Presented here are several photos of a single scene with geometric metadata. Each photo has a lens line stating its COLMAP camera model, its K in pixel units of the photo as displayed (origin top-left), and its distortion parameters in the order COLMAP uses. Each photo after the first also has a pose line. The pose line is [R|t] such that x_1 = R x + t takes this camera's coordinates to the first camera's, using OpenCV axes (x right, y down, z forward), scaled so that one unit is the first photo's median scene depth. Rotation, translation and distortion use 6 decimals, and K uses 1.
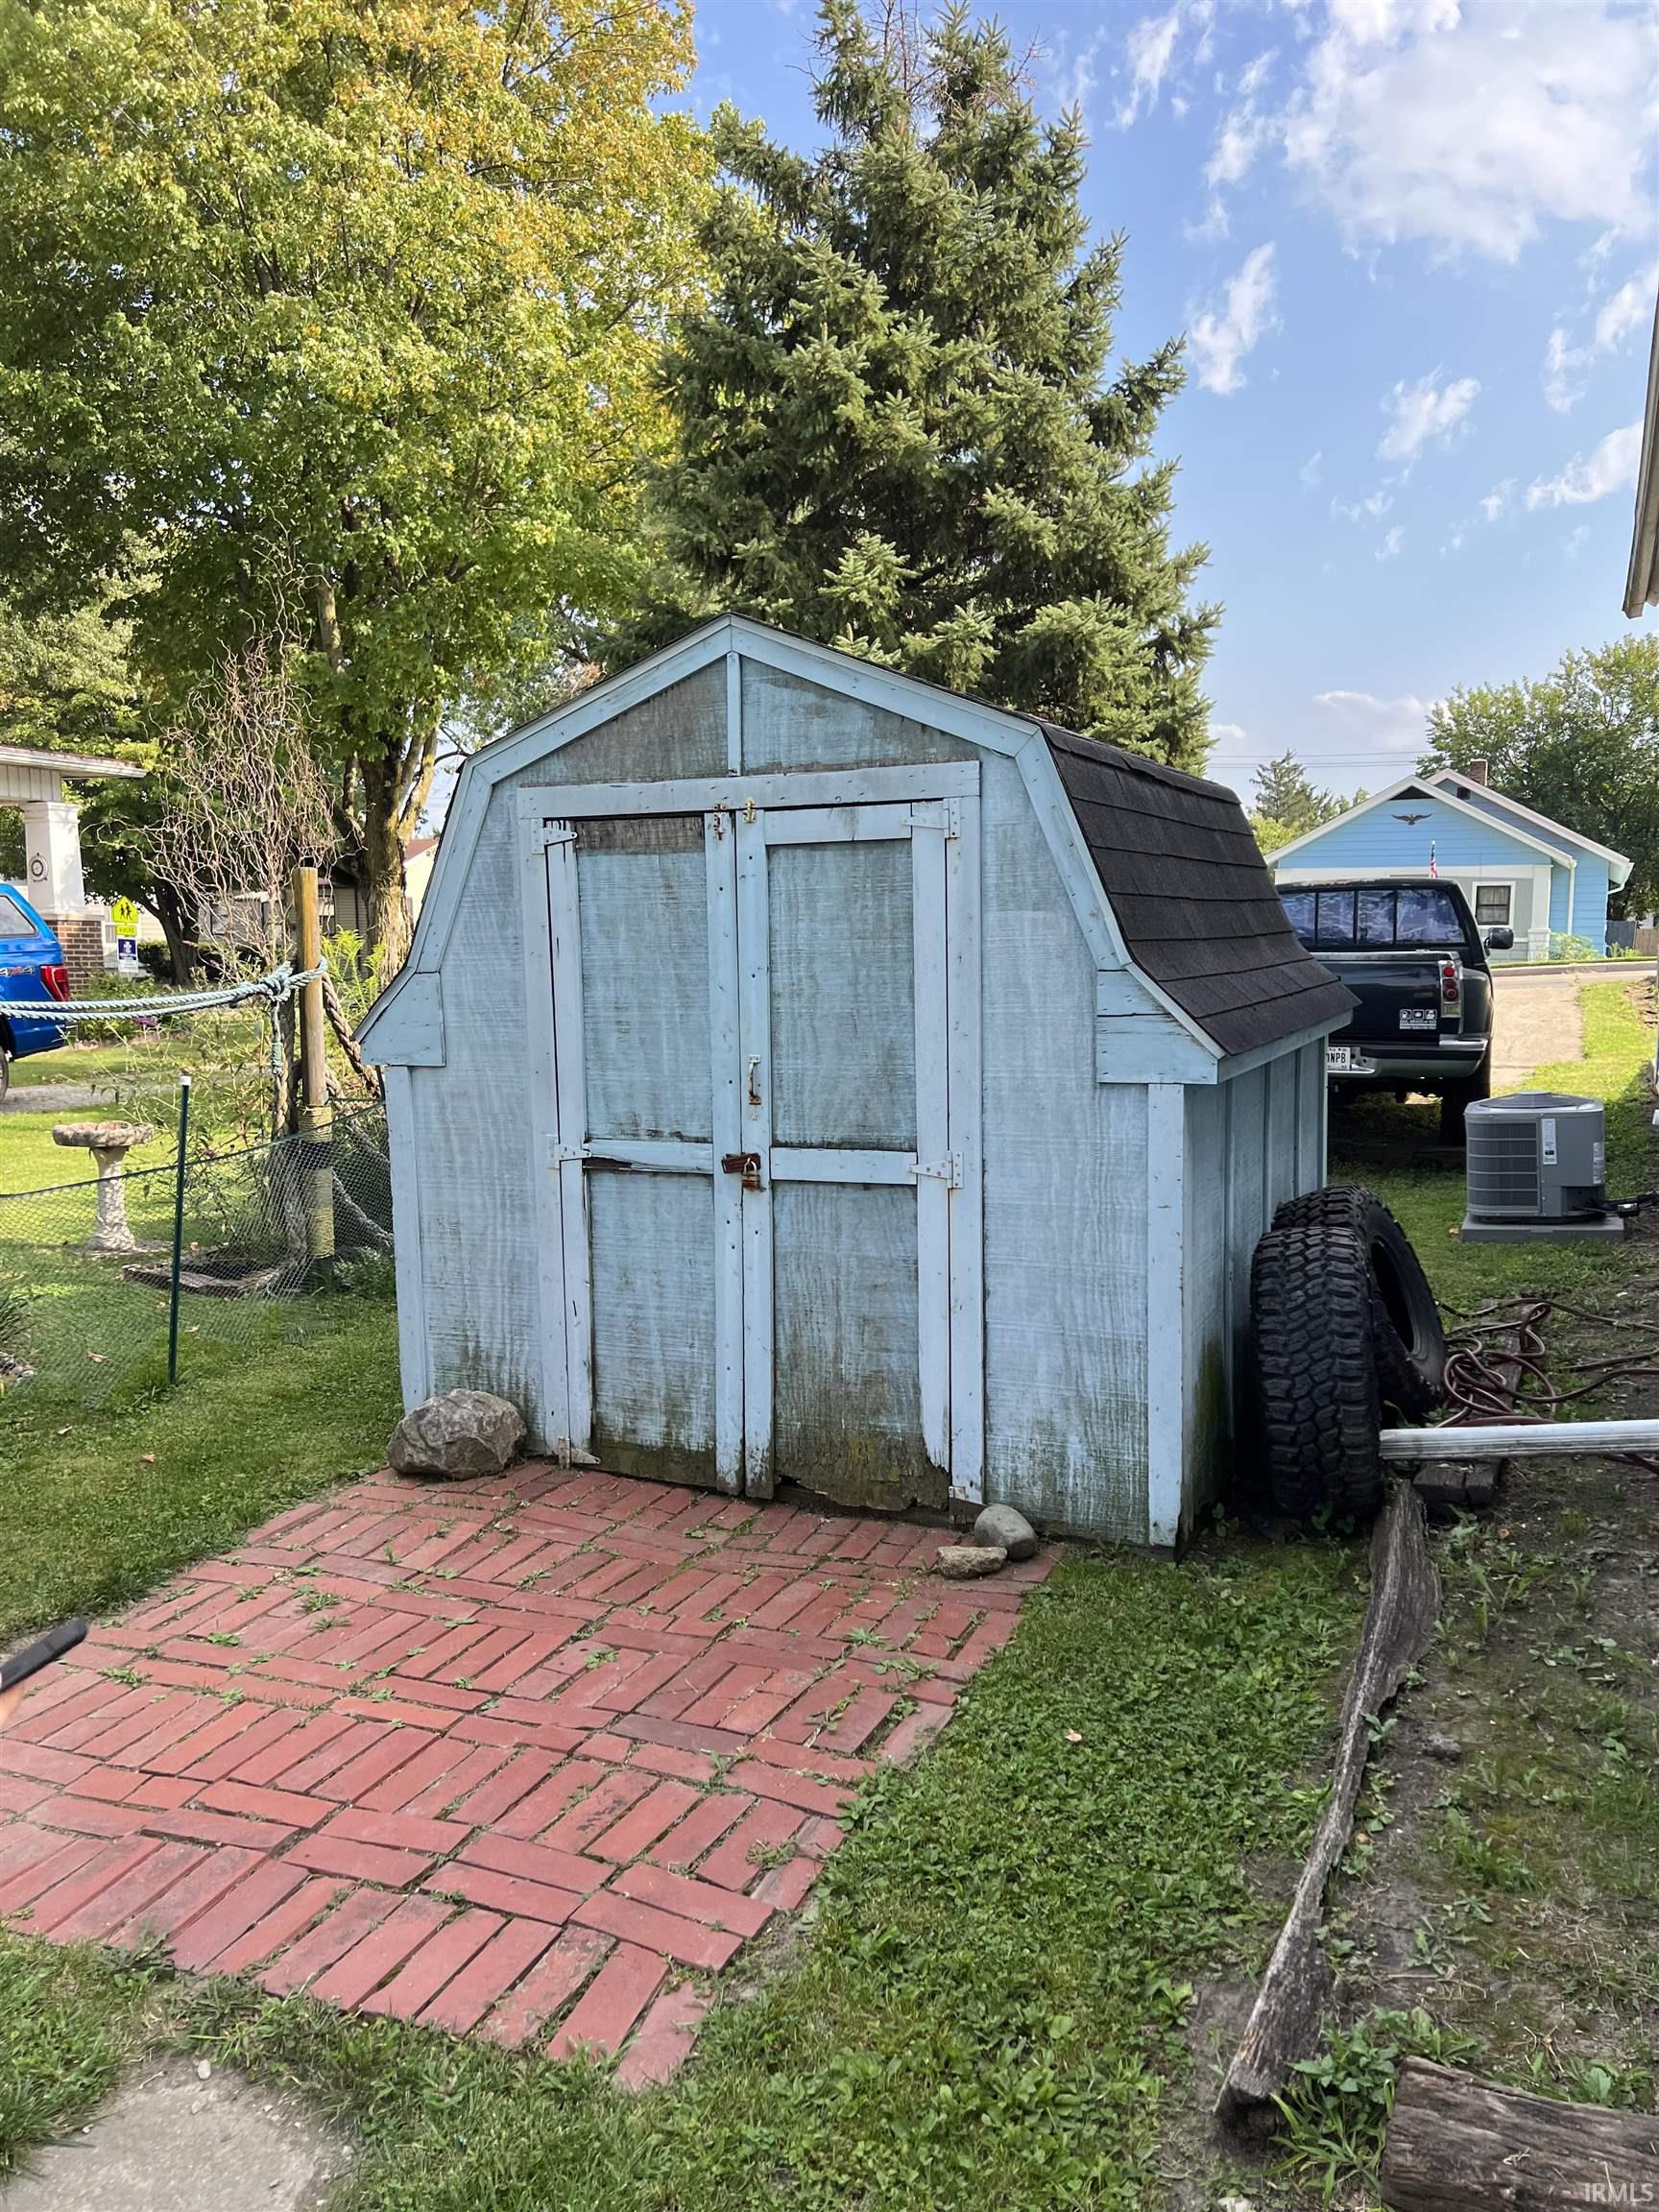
lens RADIAL K [[1666.0, 0, 828.8], [0, 1666.0, 1102.8], [0, 0, 1]] dist [0.030203, -0.015373]
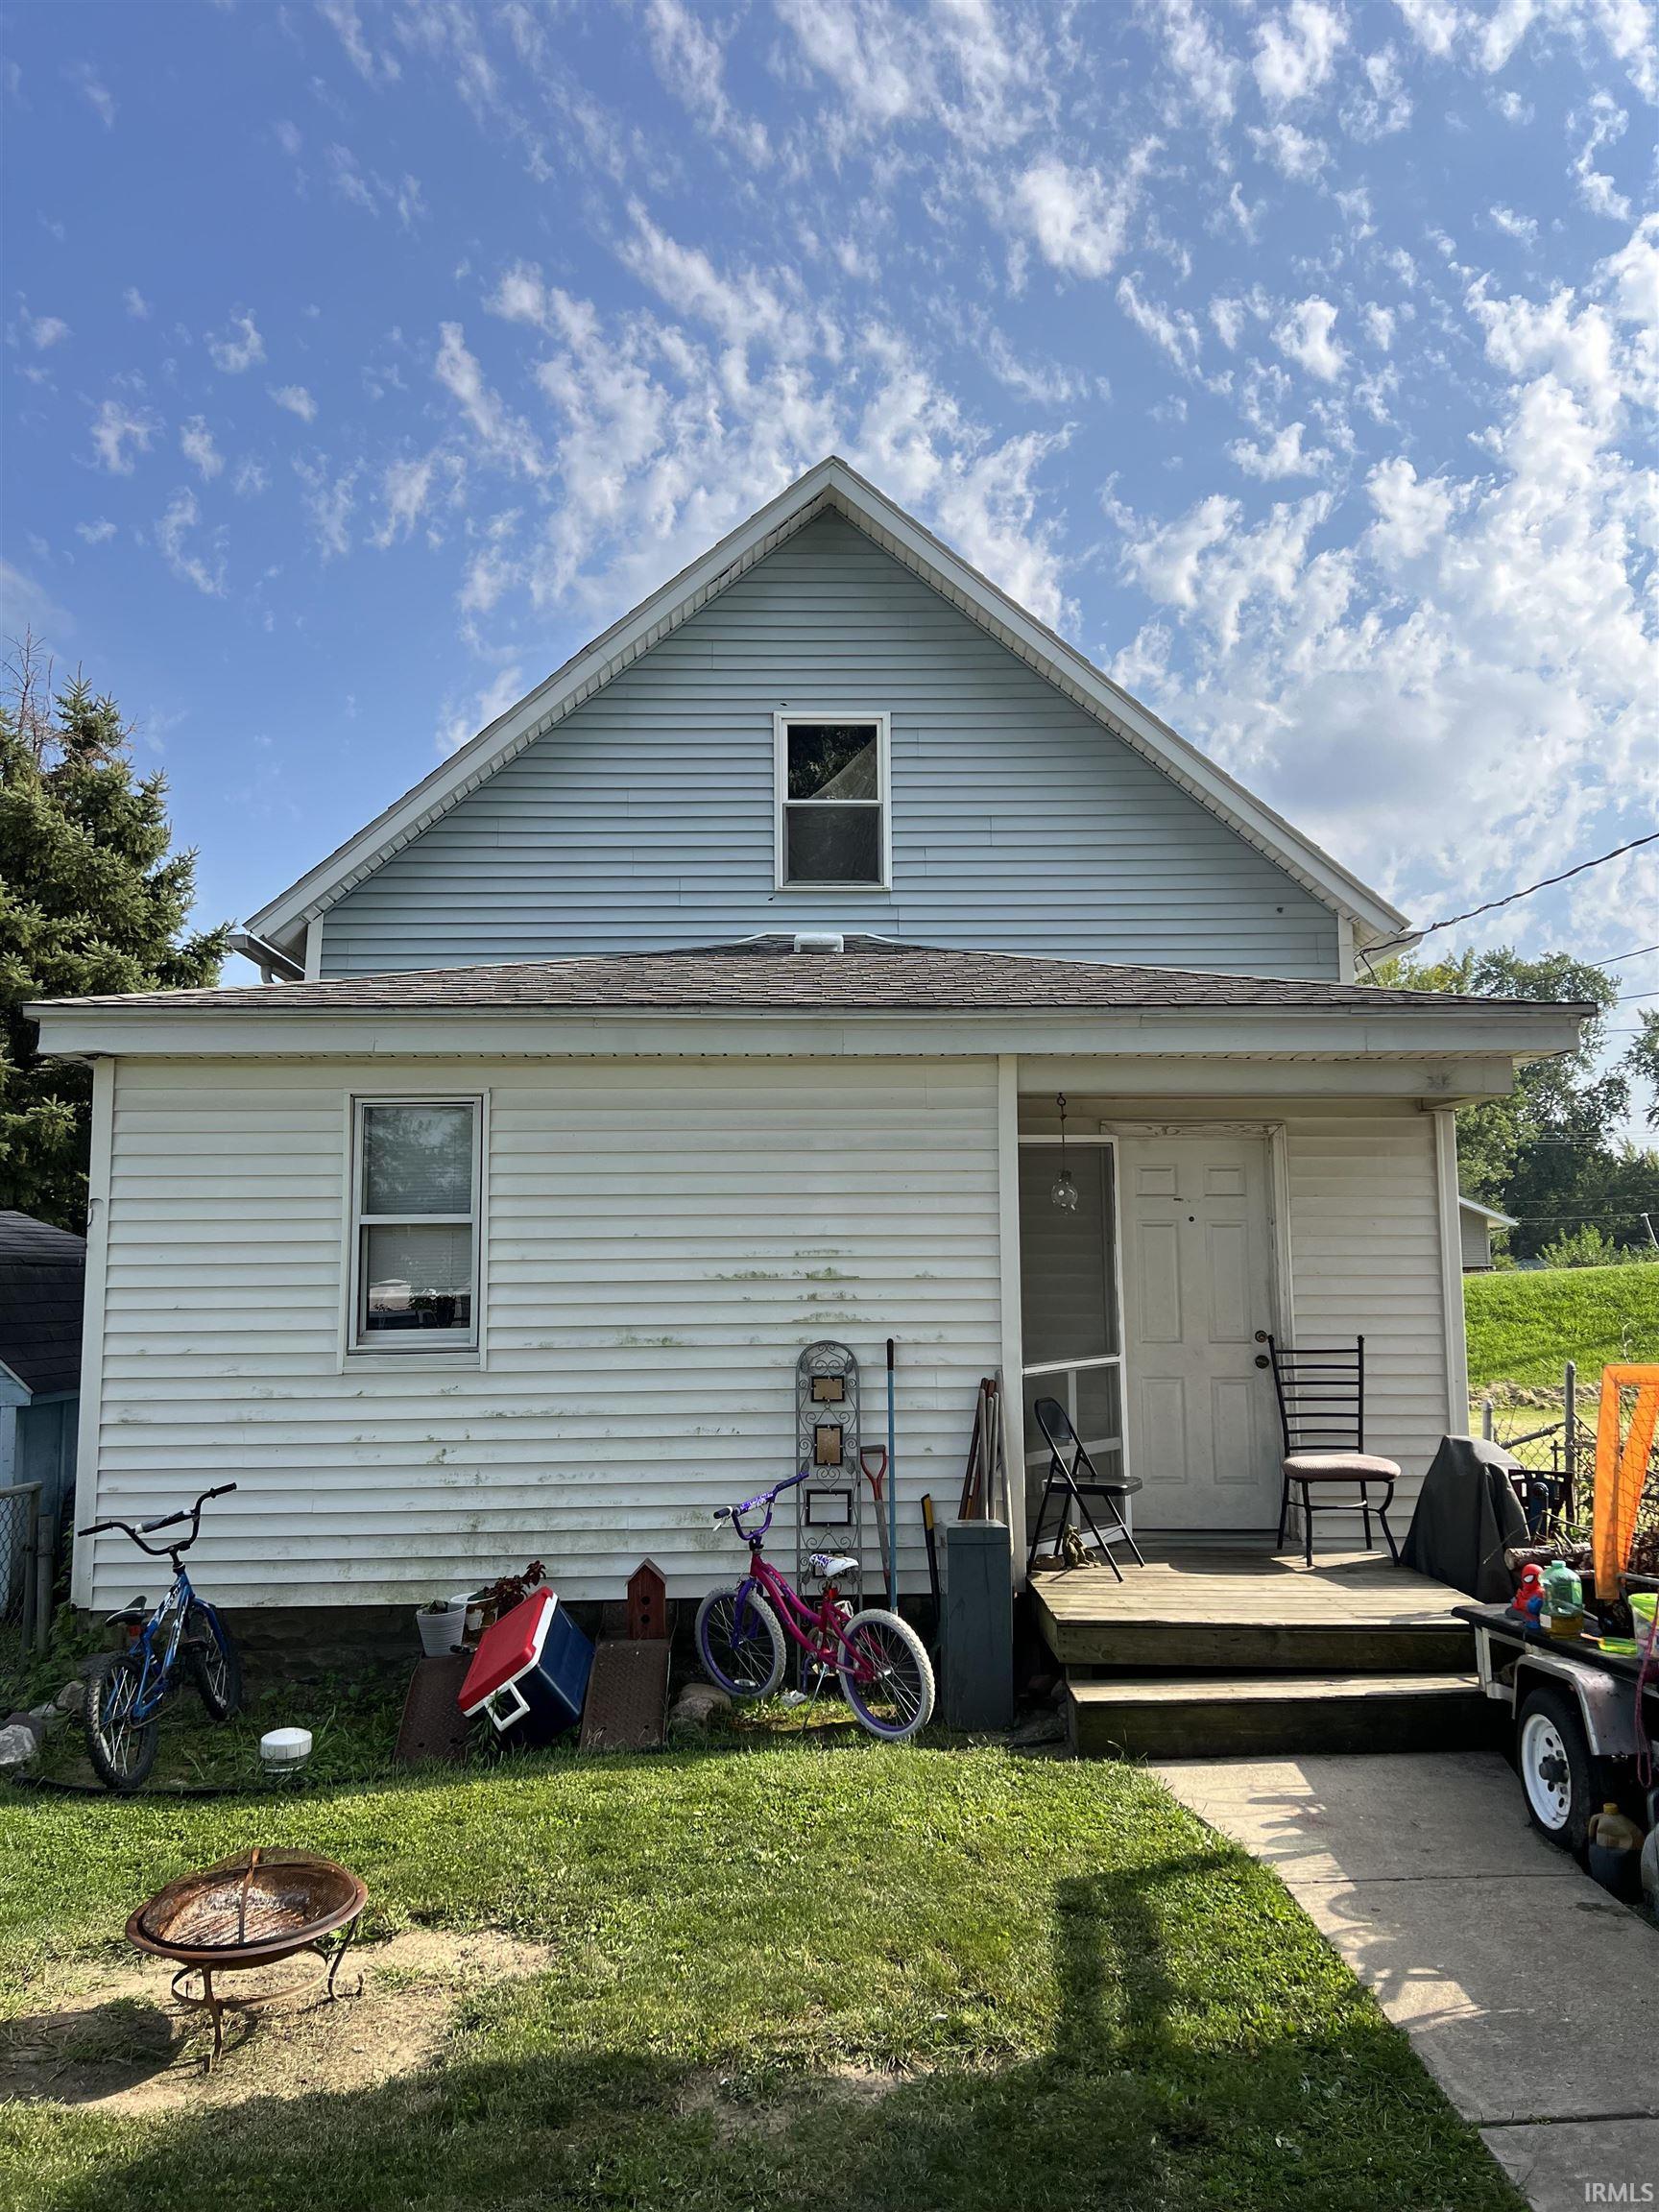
lens RADIAL K [[1666.0, 0, 832.2], [0, 1666.0, 1112.9], [0, 0, 1]] dist [0.030203, -0.015373]
pose [[0.906679, 0.038928, 0.420020, 0.072695], [0.048559, 0.979480, -0.195602, 0.031154], [-0.419016, 0.197744, 0.886184, -0.509916]]
